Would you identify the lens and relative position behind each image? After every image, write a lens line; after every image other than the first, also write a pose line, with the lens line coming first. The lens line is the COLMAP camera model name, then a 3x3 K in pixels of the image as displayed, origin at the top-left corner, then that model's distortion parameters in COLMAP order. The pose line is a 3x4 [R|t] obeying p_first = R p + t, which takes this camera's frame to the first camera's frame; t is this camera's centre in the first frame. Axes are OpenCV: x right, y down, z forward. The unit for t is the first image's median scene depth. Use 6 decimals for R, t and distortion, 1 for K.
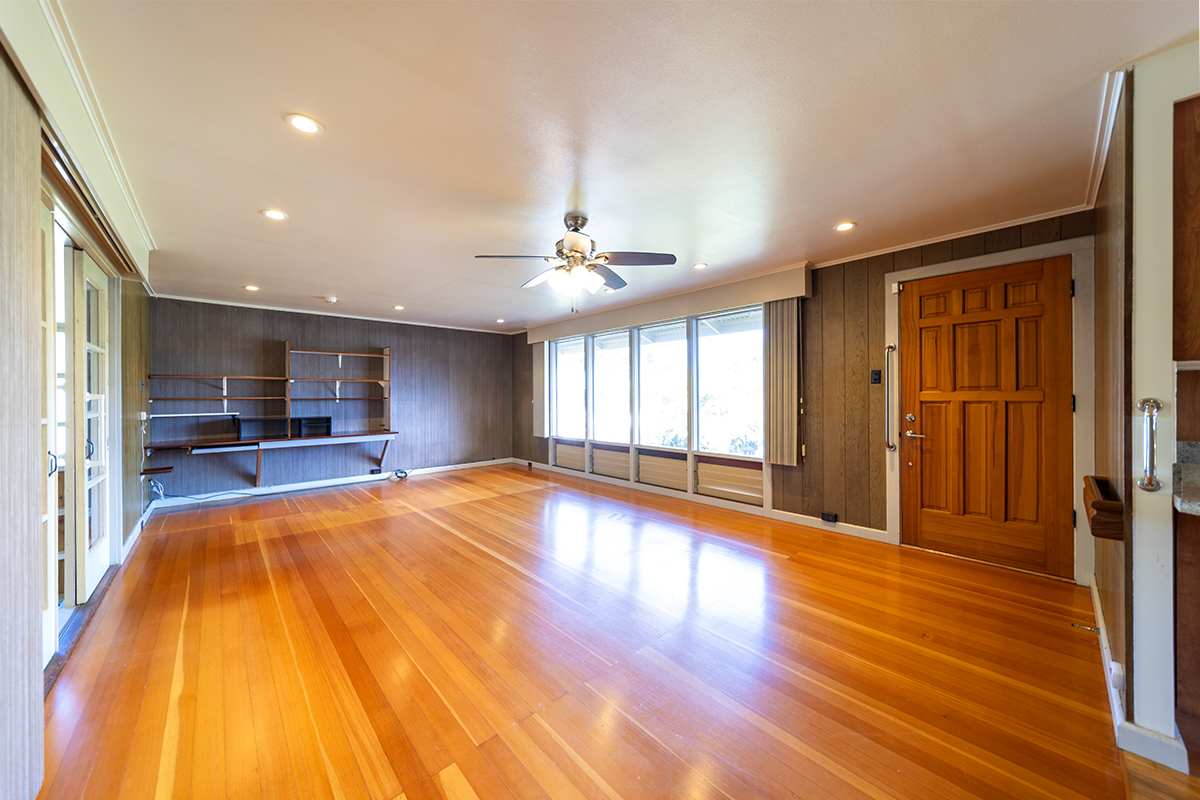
lens RADIAL K [[421.2, 0, 592.4], [0, 421.2, 396.4], [0, 0, 1]] dist [-0.000549, 0.000067]
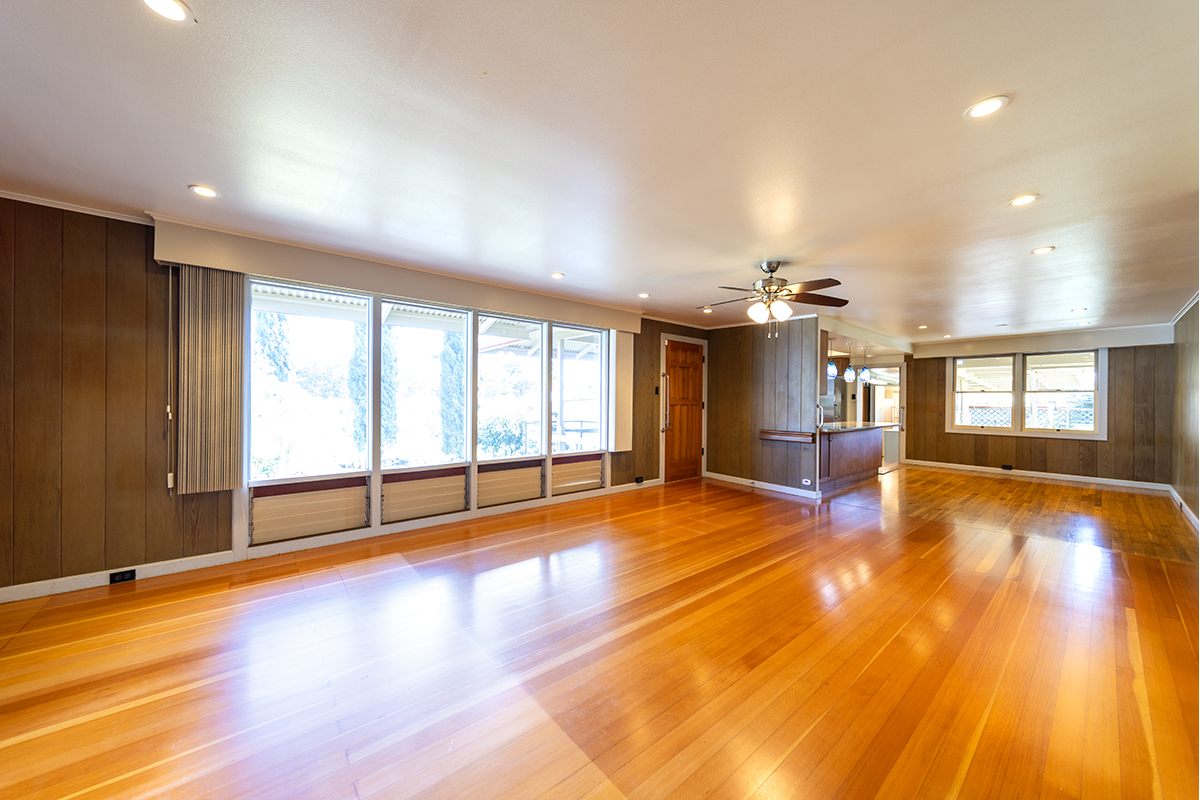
lens RADIAL K [[419.8, 0, 600.0], [0, 419.8, 400.0], [0, 0, 1]] dist [-0.000632, -0.000016]
pose [[0.036119, 0.005815, 0.999331, -0.985850], [-0.010059, 0.999935, -0.005455, 0.003393], [-0.999297, -0.009855, 0.036175, 1.095119]]
